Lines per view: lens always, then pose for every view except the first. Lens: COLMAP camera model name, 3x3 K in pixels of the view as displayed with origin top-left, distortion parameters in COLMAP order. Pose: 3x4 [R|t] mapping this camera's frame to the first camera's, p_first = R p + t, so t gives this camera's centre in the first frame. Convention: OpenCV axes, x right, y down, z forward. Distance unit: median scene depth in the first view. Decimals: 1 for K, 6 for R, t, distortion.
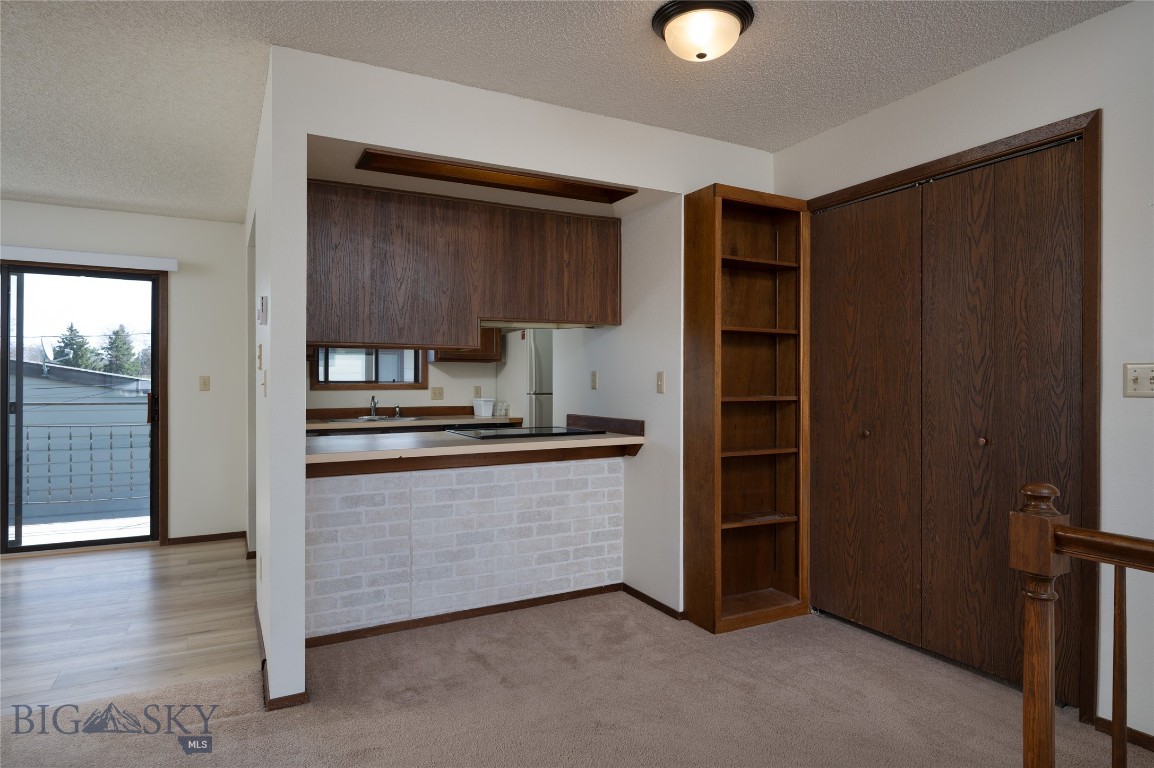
lens RADIAL K [[644.0, 0, 571.7], [0, 644.0, 381.9], [0, 0, 1]] dist [-0.006759, 0.001838]
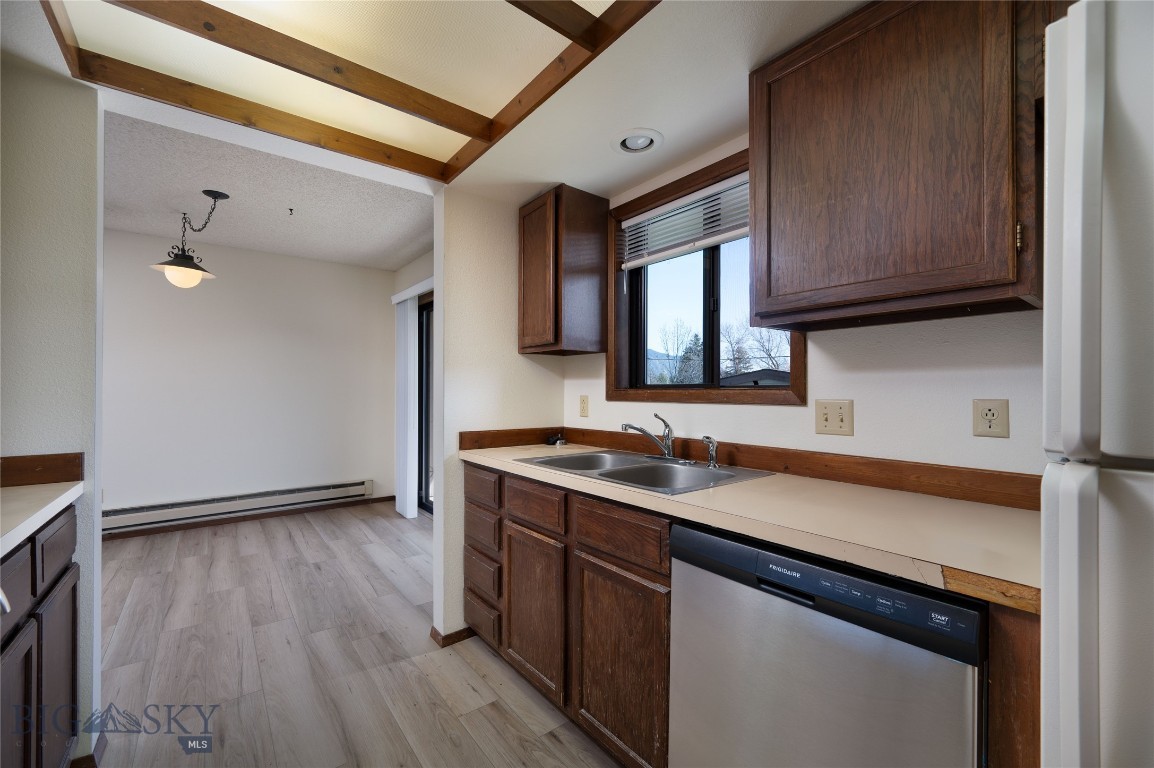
lens RADIAL K [[475.1, 0, 567.6], [0, 475.1, 387.4], [0, 0, 1]] dist [0.015926, -0.000836]
pose [[0.145429, -0.006519, -0.989347, 0.047517], [-0.004585, 0.999963, -0.007263, 0.007886], [0.989358, 0.005593, 0.145394, 1.369366]]
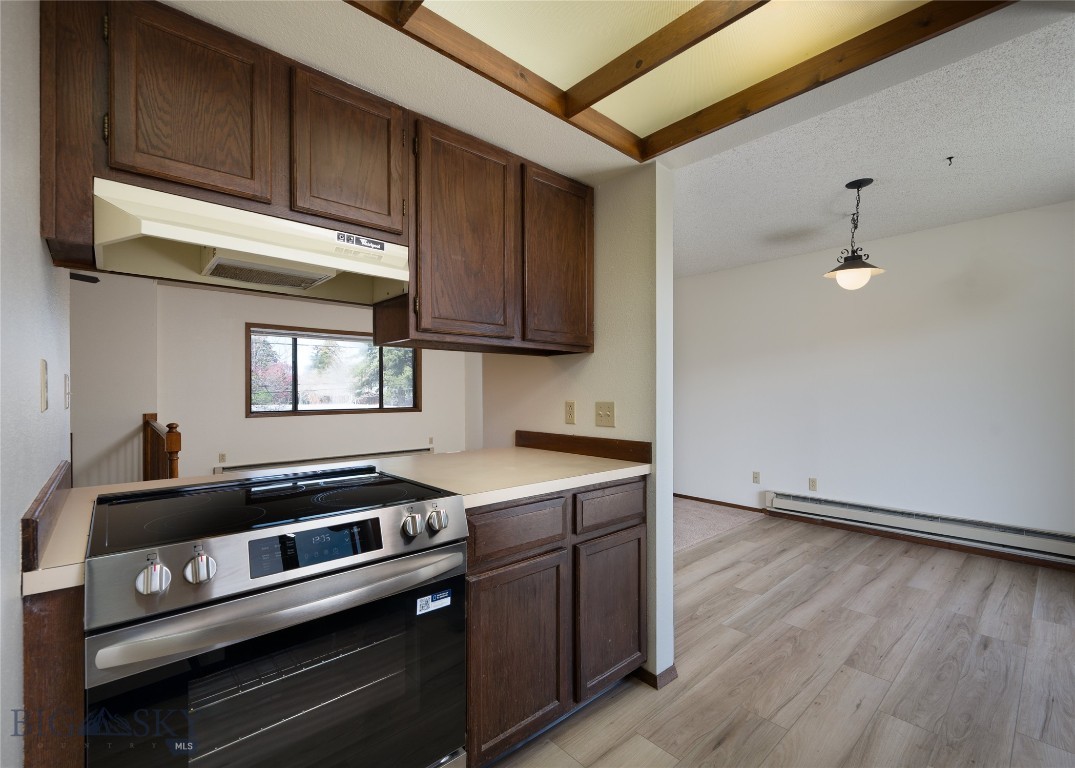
lens RADIAL K [[477.5, 0, 535.6], [0, 477.5, 390.0], [0, 0, 1]] dist [0.002947, -0.000790]
pose [[-0.972725, -0.000230, -0.231963, -0.185497], [-0.000743, 0.999997, 0.002126, 0.001762], [0.231962, 0.002240, -0.972722, 1.521929]]
